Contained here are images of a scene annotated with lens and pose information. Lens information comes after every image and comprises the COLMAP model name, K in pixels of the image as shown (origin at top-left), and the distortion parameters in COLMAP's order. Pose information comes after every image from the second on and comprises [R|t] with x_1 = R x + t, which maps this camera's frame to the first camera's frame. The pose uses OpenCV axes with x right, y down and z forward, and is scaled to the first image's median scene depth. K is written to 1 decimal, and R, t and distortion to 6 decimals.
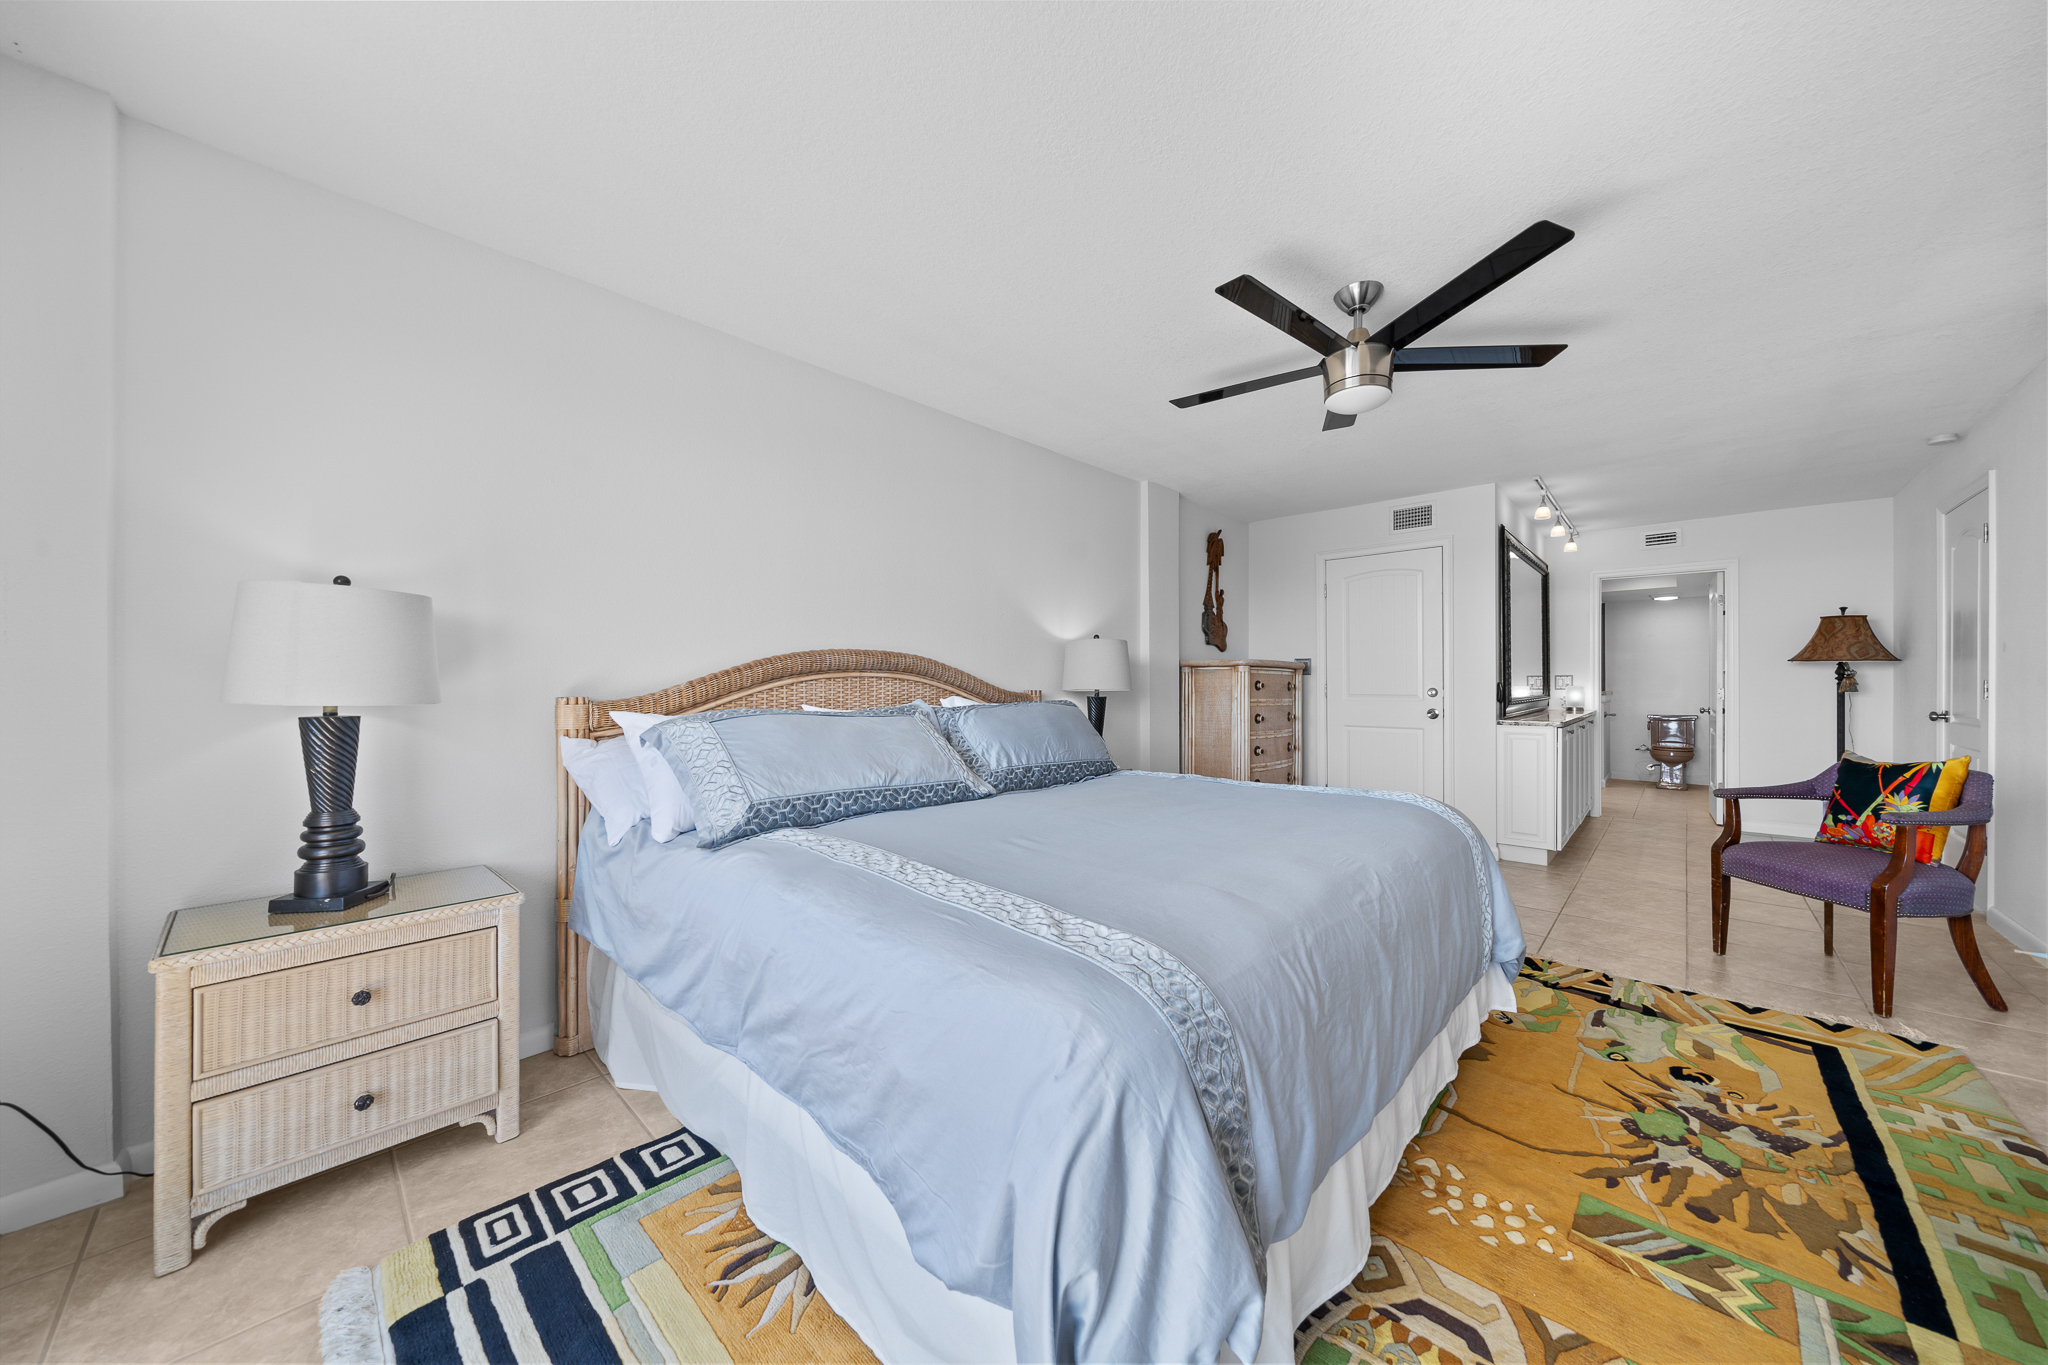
lens RADIAL K [[696.9, 0, 1007.6], [0, 696.9, 680.7], [0, 0, 1]] dist [-0.006136, 0.000728]
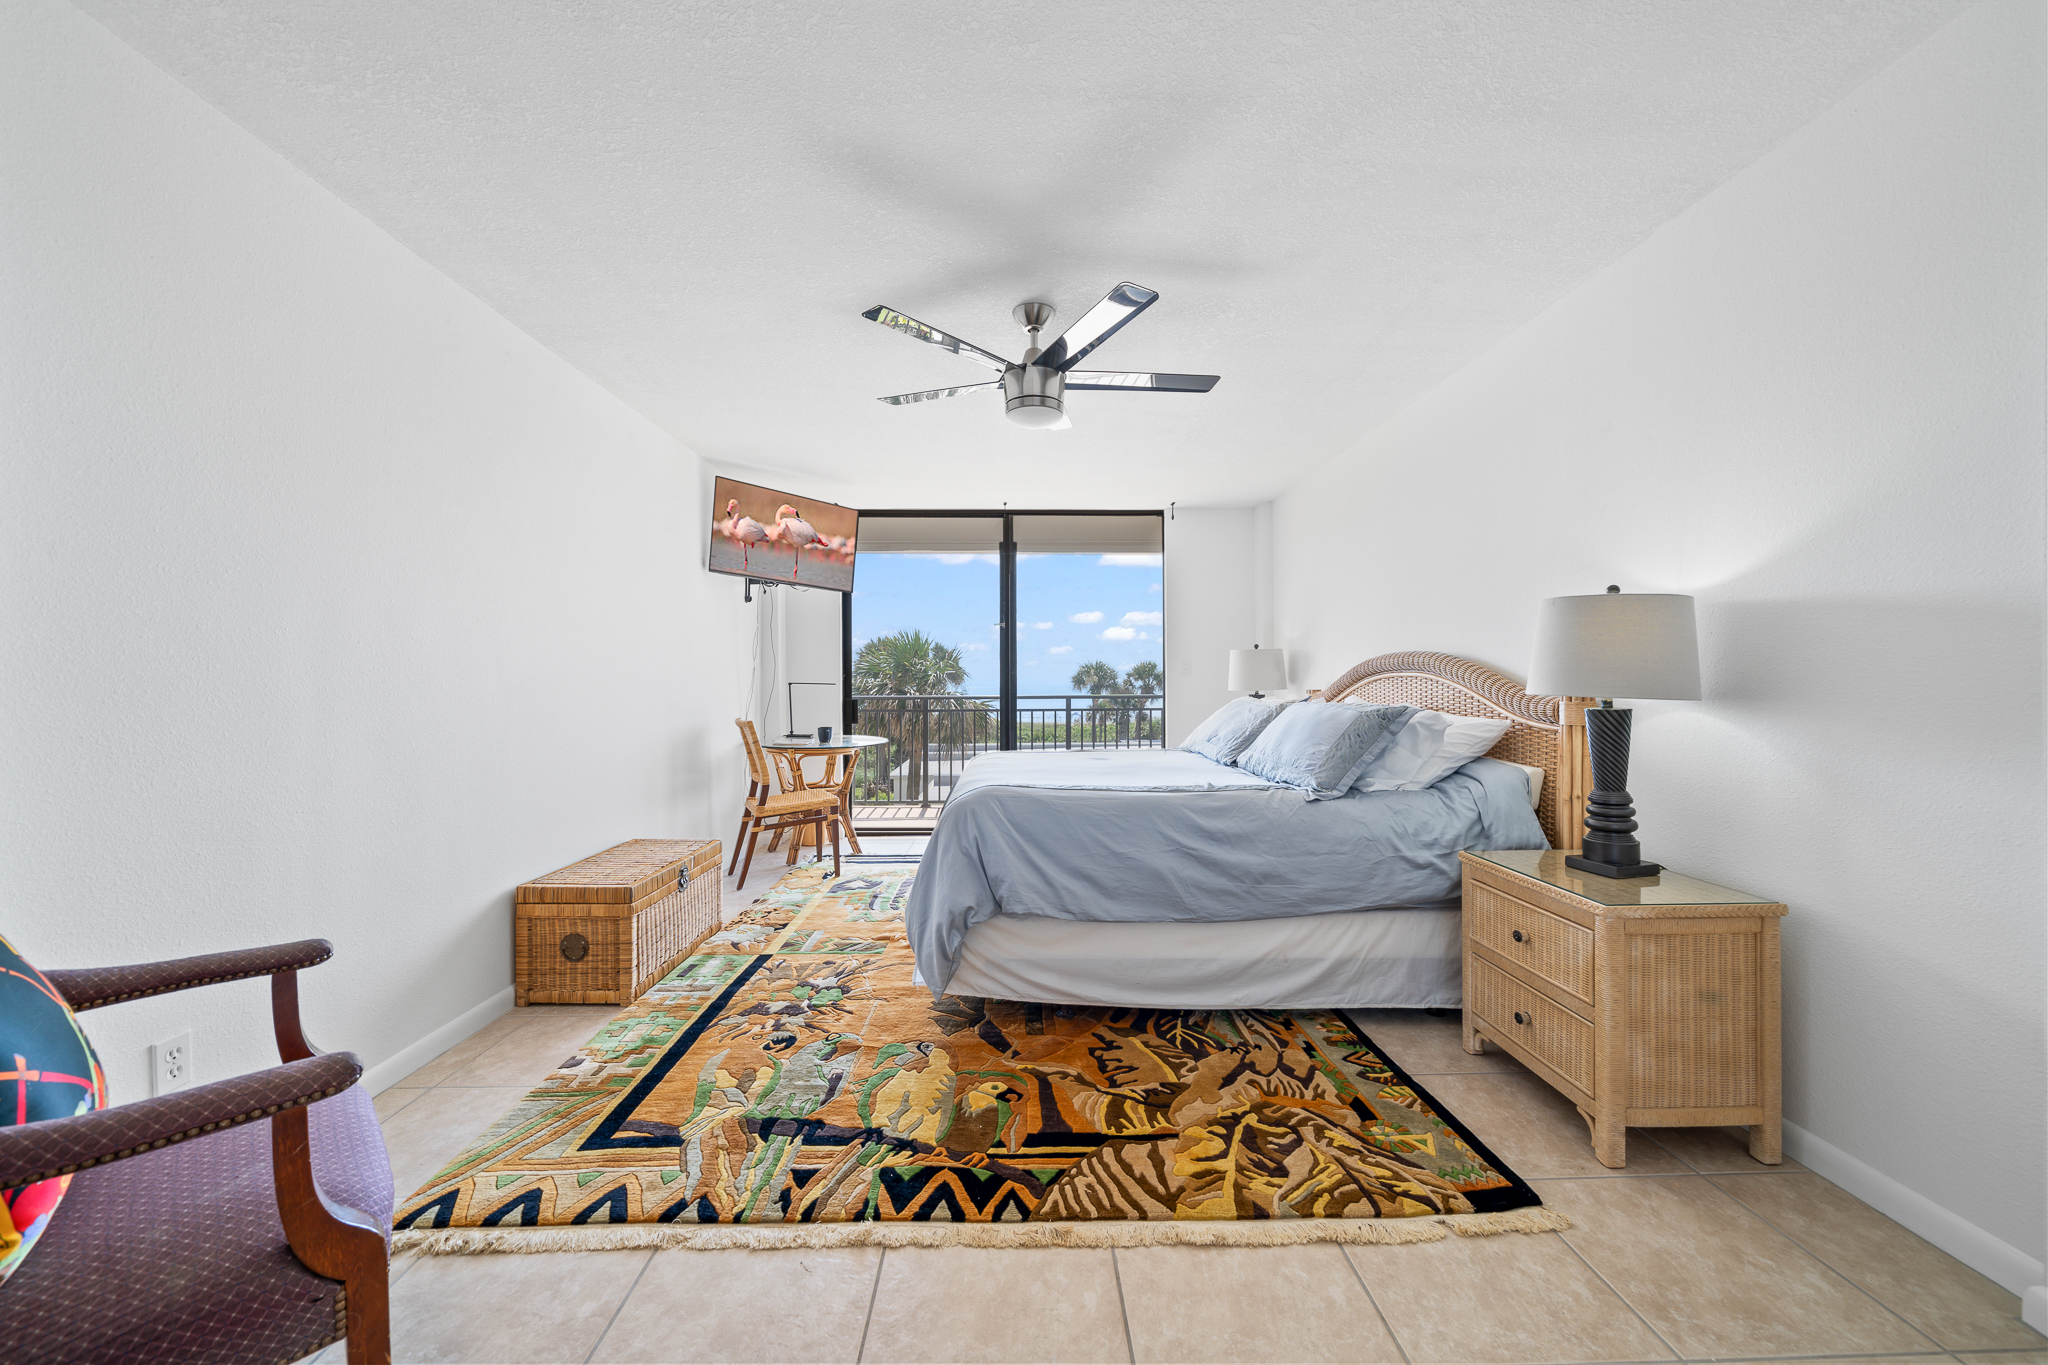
lens RADIAL K [[754.8, 0, 1029.4], [0, 754.8, 681.3], [0, 0, 1]] dist [-0.002684, -0.000274]
pose [[-0.699436, -0.004160, -0.714683, 1.600046], [0.001307, 0.999974, -0.007099, 0.010576], [0.714694, -0.005900, -0.699412, 2.162003]]
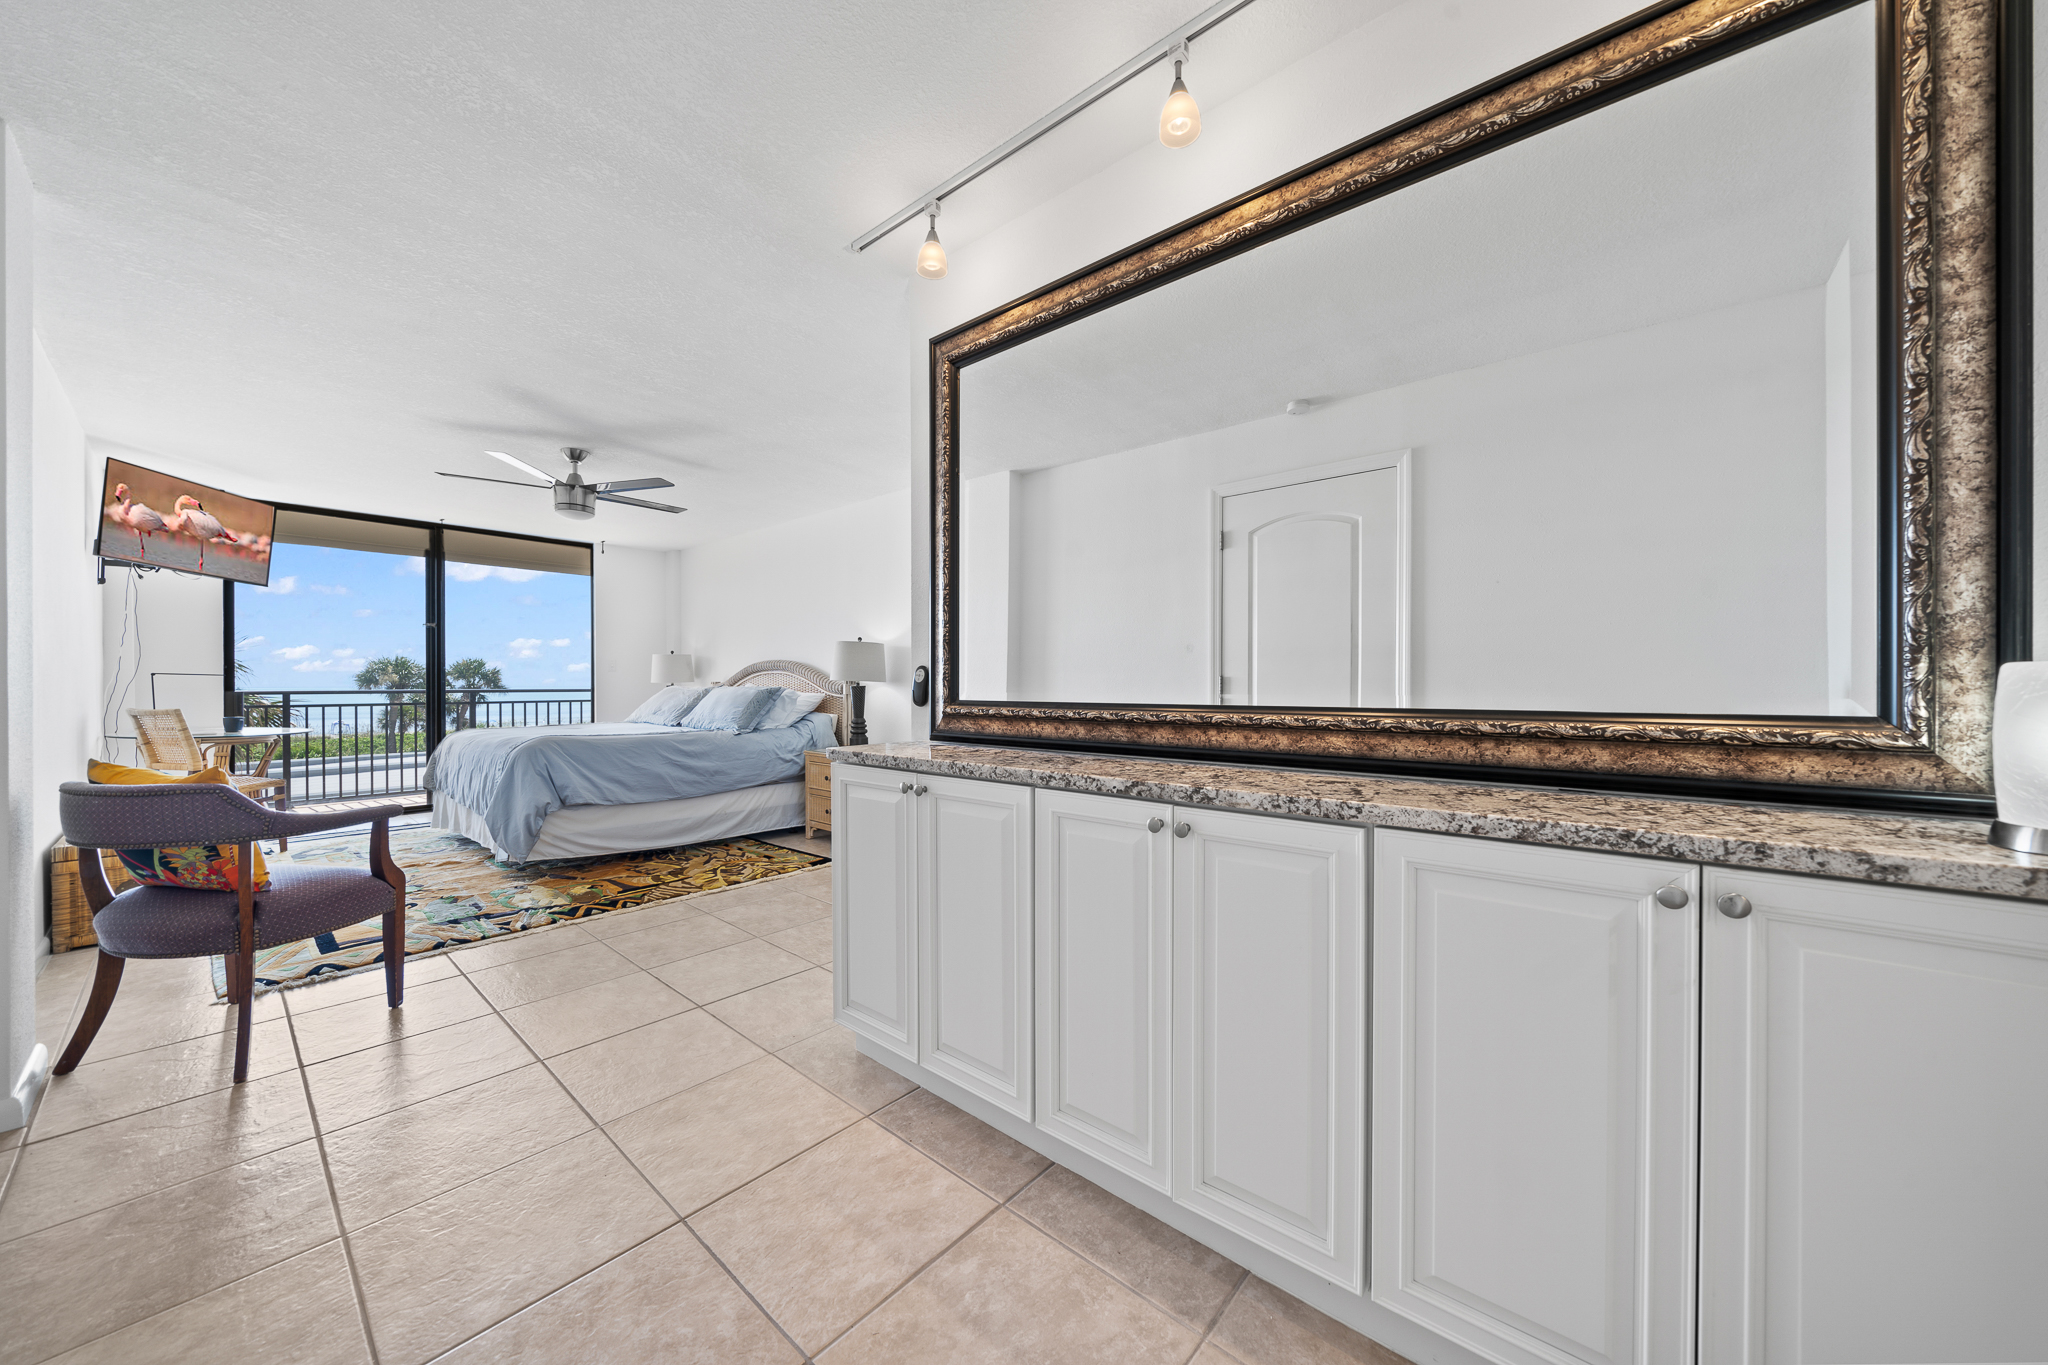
lens RADIAL K [[696.9, 0, 1027.2], [0, 696.9, 687.2], [0, 0, 1]] dist [-0.006136, 0.000728]
pose [[0.070552, 0.002189, -0.997506, 2.824801], [0.002963, 0.999993, 0.002404, 0.043381], [0.997504, -0.003126, 0.070545, 2.434745]]
